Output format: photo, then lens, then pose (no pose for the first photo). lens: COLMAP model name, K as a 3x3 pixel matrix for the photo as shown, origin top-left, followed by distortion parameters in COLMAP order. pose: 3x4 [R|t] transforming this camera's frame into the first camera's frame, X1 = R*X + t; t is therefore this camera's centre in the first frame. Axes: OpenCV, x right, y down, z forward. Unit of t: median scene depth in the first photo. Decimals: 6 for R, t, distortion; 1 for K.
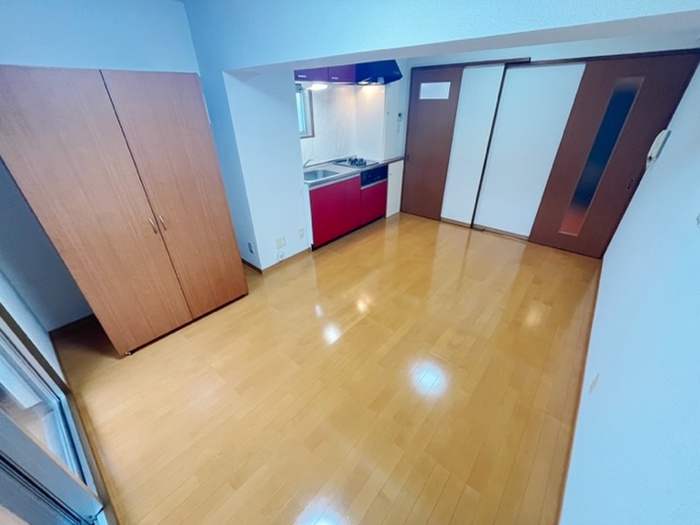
lens RADIAL K [[281.5, 0, 351.8], [0, 281.5, 266.6], [0, 0, 1]] dist [-0.005373, 0.000963]
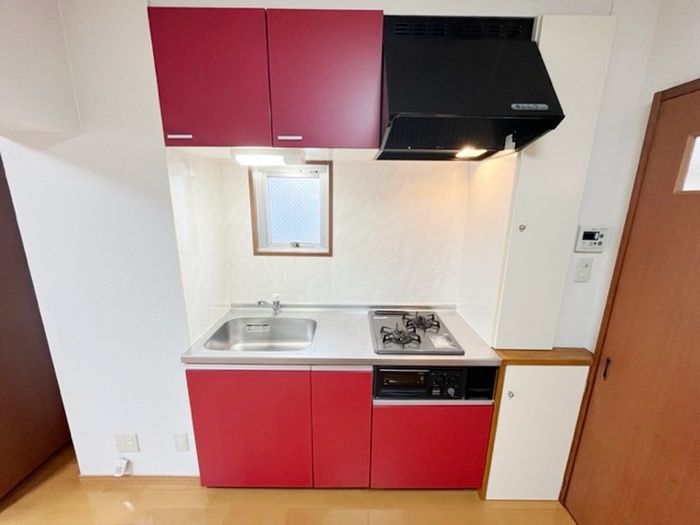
lens RADIAL K [[281.5, 0, 352.2], [0, 281.5, 265.3], [0, 0, 1]] dist [-0.005373, 0.000963]
pose [[0.651704, 0.193169, -0.733463, 0.268976], [-0.402090, 0.907945, -0.118148, -0.414452], [0.643122, 0.371916, 0.669383, 0.714887]]
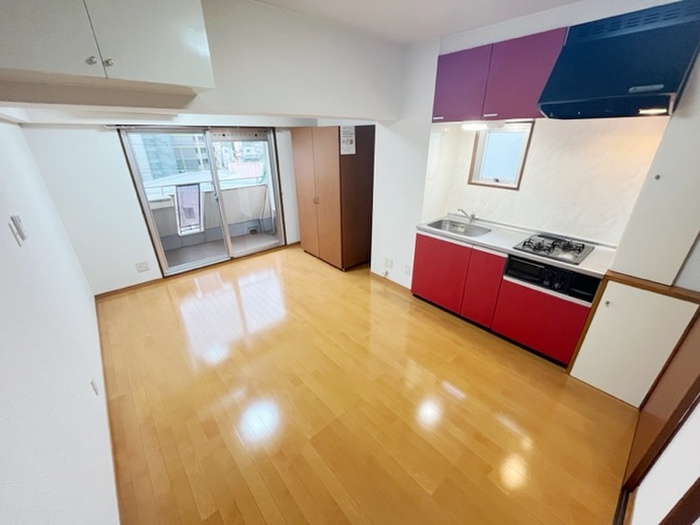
lens RADIAL K [[281.5, 0, 351.8], [0, 281.5, 262.9], [0, 0, 1]] dist [-0.005373, 0.000963]
pose [[-0.142714, 0.414730, -0.898683, 0.671316], [-0.498562, 0.754250, 0.427250, -0.429014], [0.855025, 0.509024, 0.099127, 0.679404]]
